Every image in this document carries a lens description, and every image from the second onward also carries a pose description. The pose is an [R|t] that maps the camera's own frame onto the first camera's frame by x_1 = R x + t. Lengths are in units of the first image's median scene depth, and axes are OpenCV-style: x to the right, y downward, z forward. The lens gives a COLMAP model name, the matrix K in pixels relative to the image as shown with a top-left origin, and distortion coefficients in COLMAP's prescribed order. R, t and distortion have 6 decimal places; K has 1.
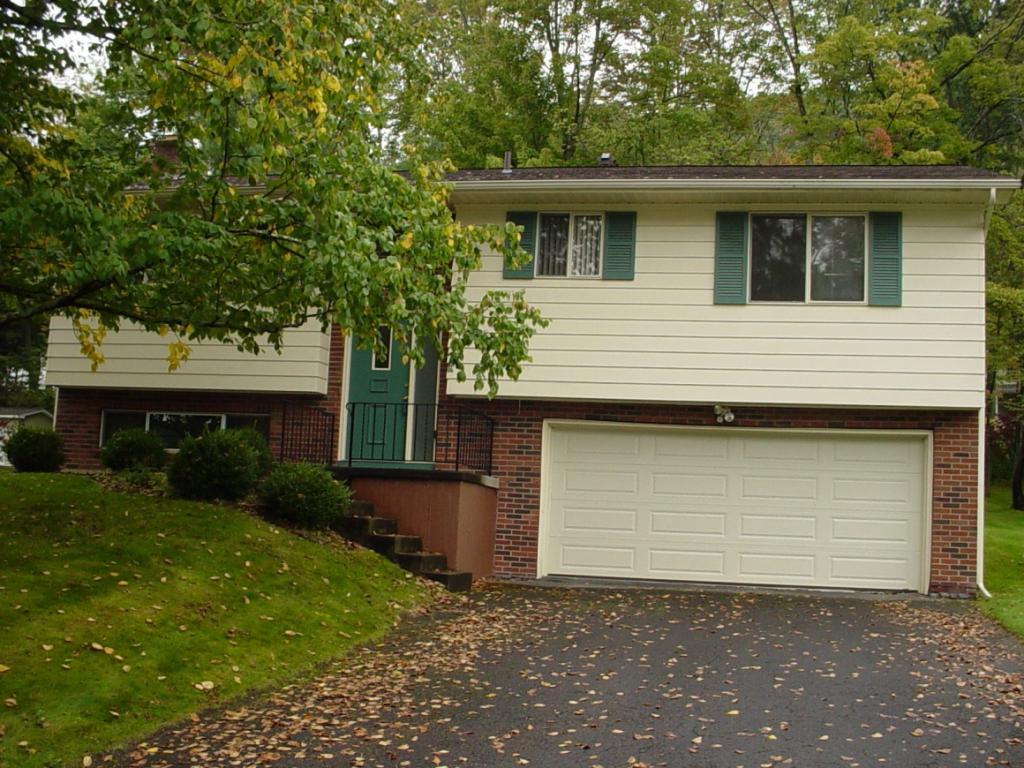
lens RADIAL K [[1291.5, 0, 512.0], [0, 1291.5, 384.0], [0, 0, 1]] dist [-0.221126, 0.242571]
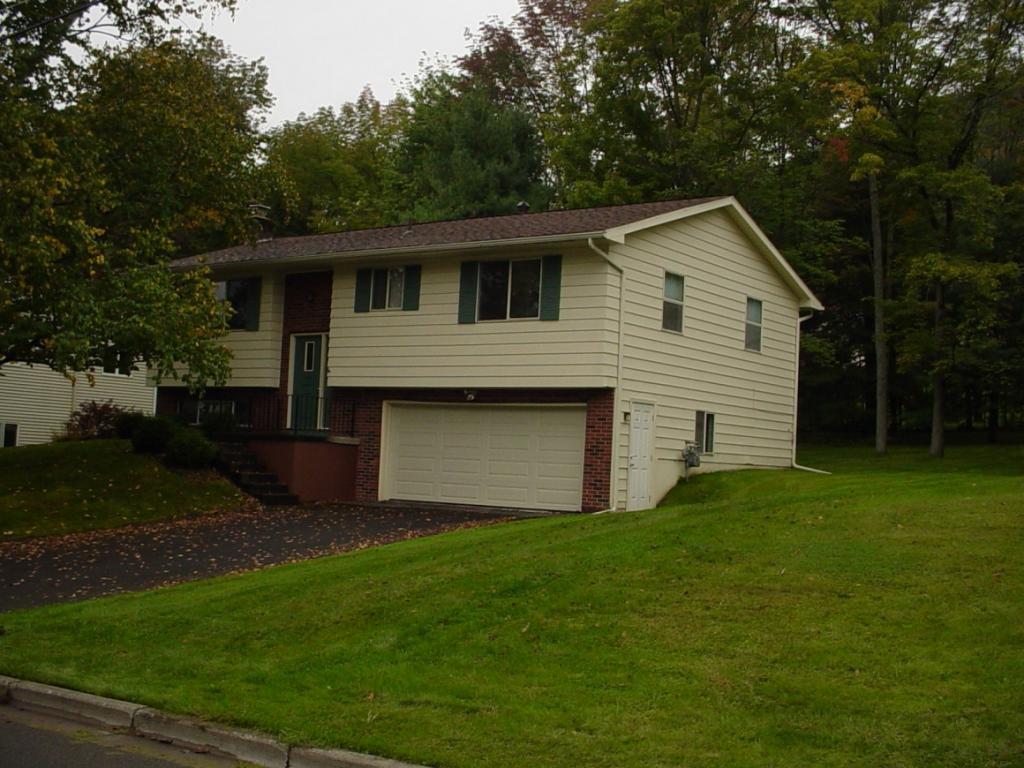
lens RADIAL K [[1291.5, 0, 512.0], [0, 1291.5, 384.0], [0, 0, 1]] dist [-0.221126, 0.242571]
pose [[0.922216, -0.031524, -0.385389, 0.803180], [0.044385, 0.998714, 0.024516, -0.024635], [0.384120, -0.039715, 0.922428, -0.397628]]
